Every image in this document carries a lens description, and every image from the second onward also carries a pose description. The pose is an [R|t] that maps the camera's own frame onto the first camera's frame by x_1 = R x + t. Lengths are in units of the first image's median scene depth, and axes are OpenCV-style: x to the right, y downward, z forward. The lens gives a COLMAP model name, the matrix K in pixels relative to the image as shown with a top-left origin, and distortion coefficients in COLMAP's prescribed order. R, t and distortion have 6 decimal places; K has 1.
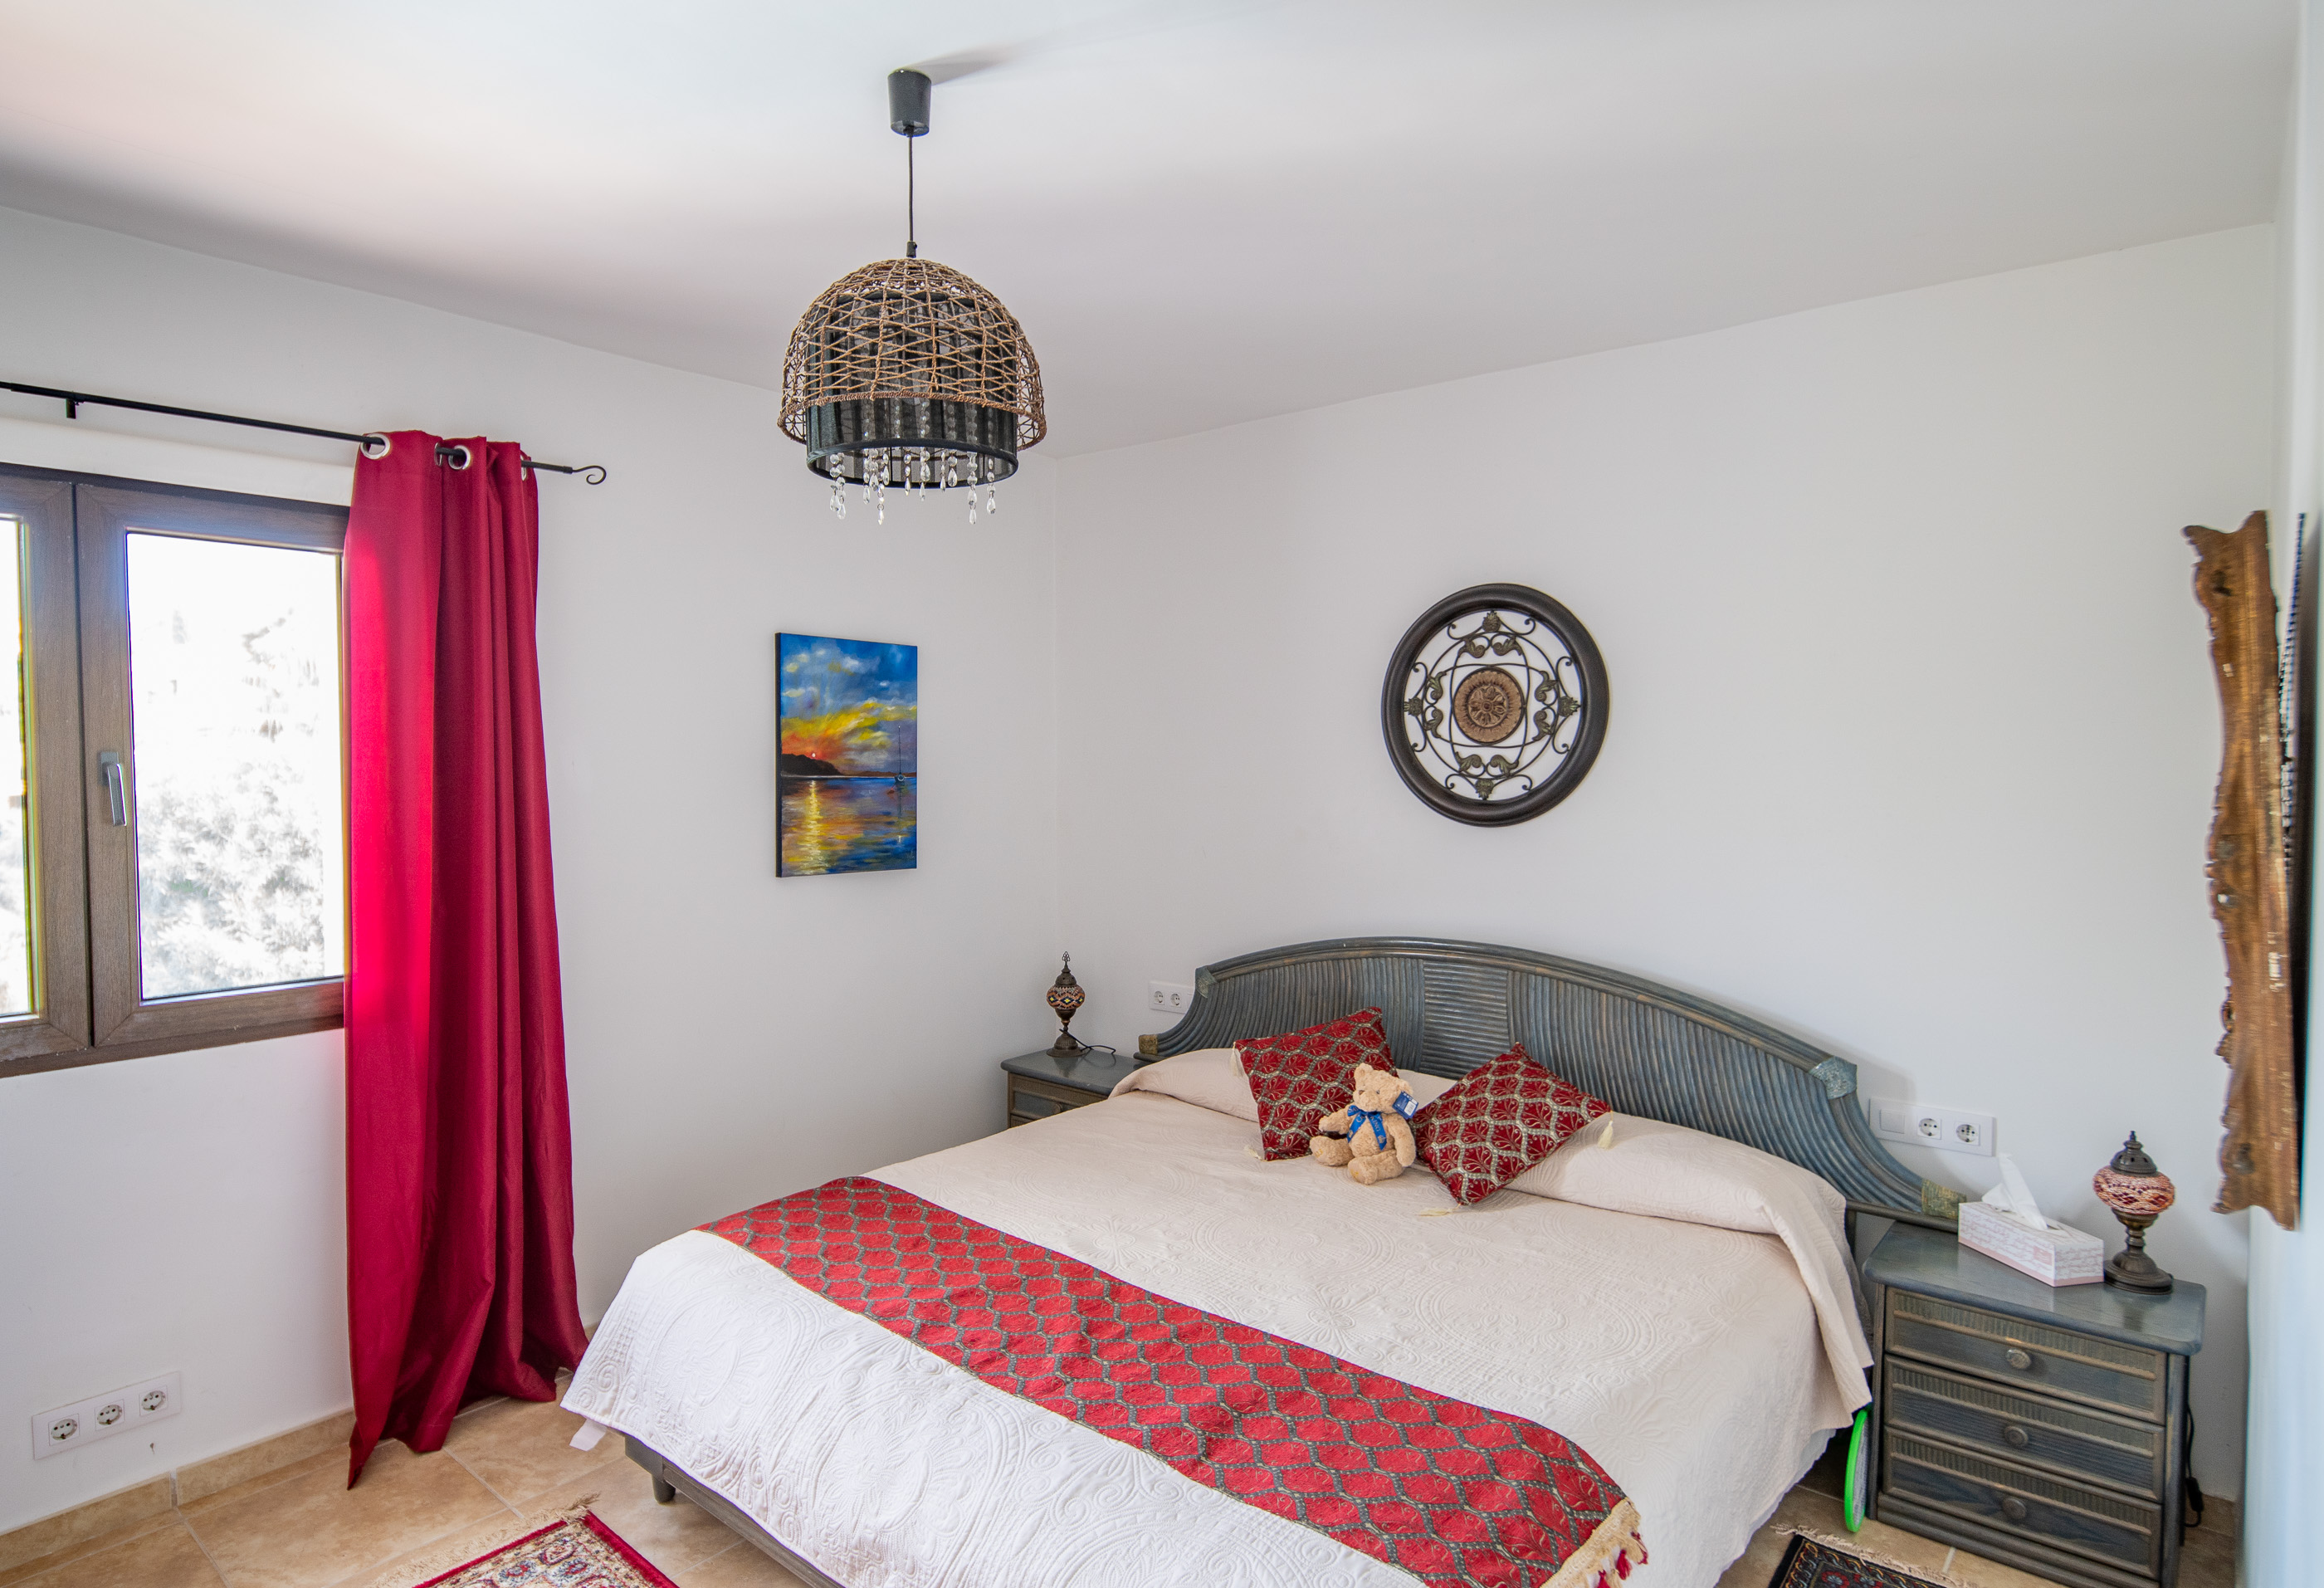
lens RADIAL K [[1301.5, 0, 1157.1], [0, 1301.5, 790.3], [0, 0, 1]] dist [-0.003233, -0.000093]
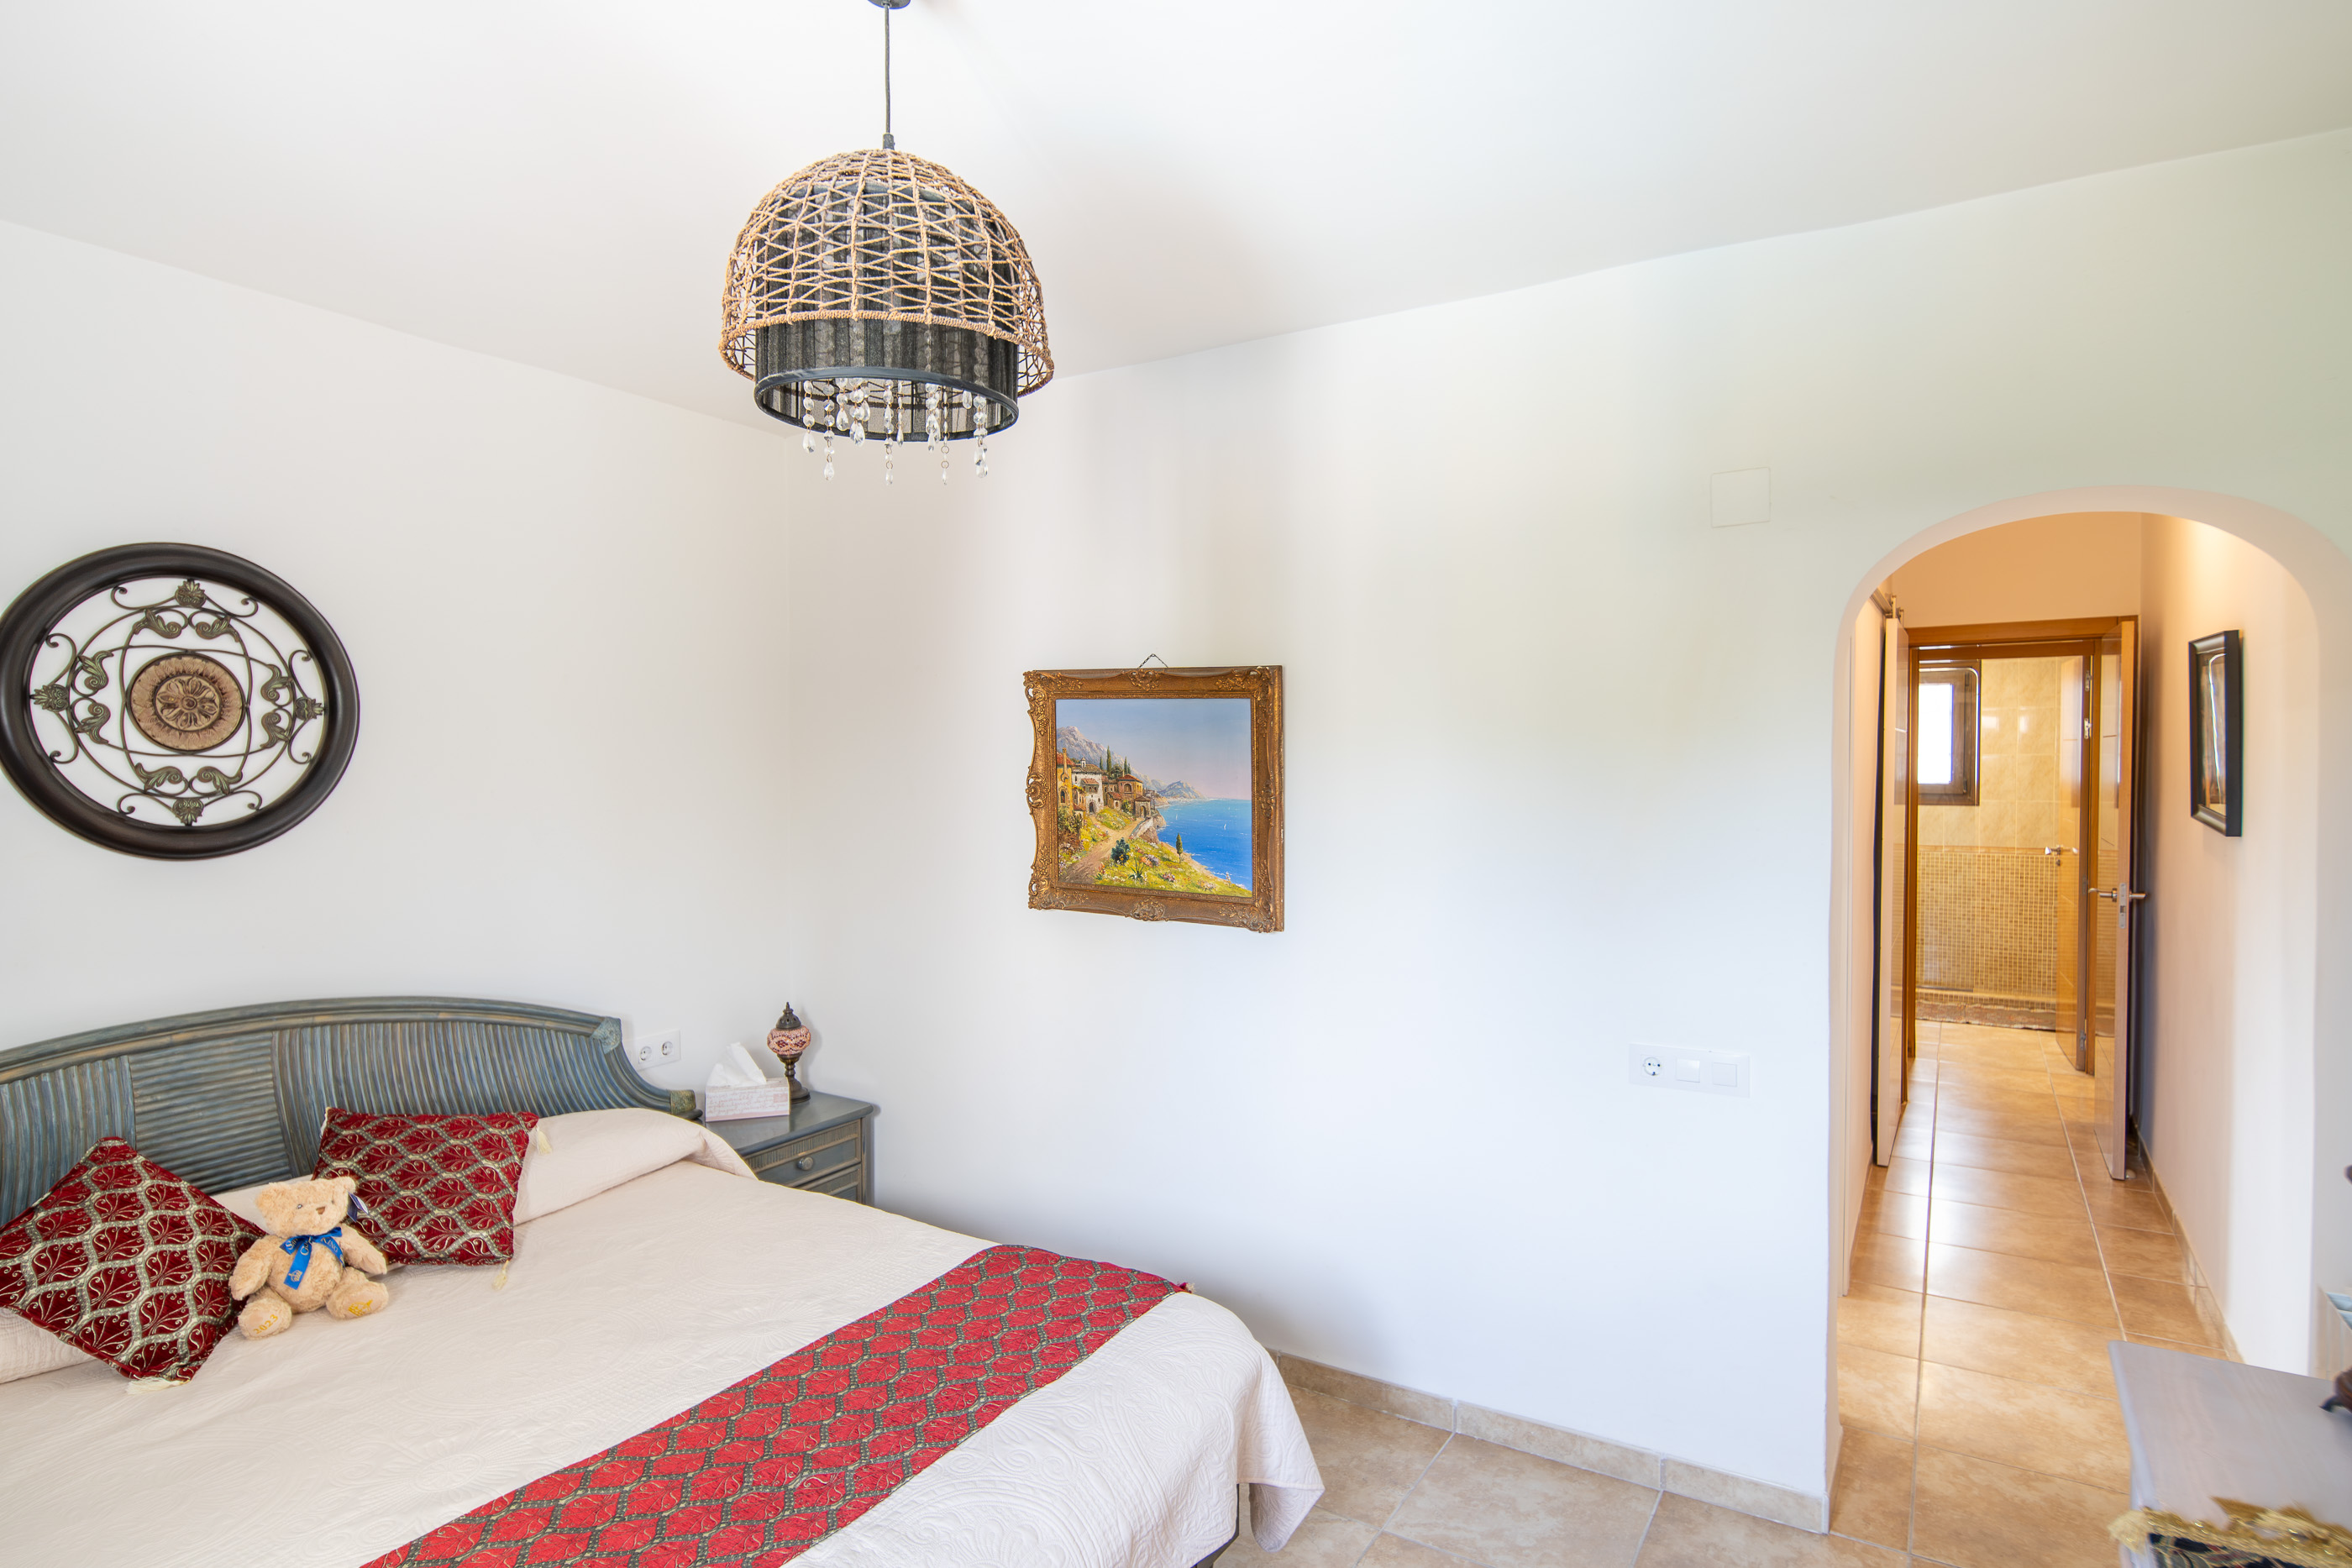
lens RADIAL K [[1269.8, 0, 1172.8], [0, 1269.8, 778.4], [0, 0, 1]] dist [-0.002769, -0.000137]
pose [[-0.152363, -0.019906, 0.988124, -0.574990], [0.033531, 0.999117, 0.025298, -0.019837], [-0.987756, 0.036987, -0.151561, 0.544075]]
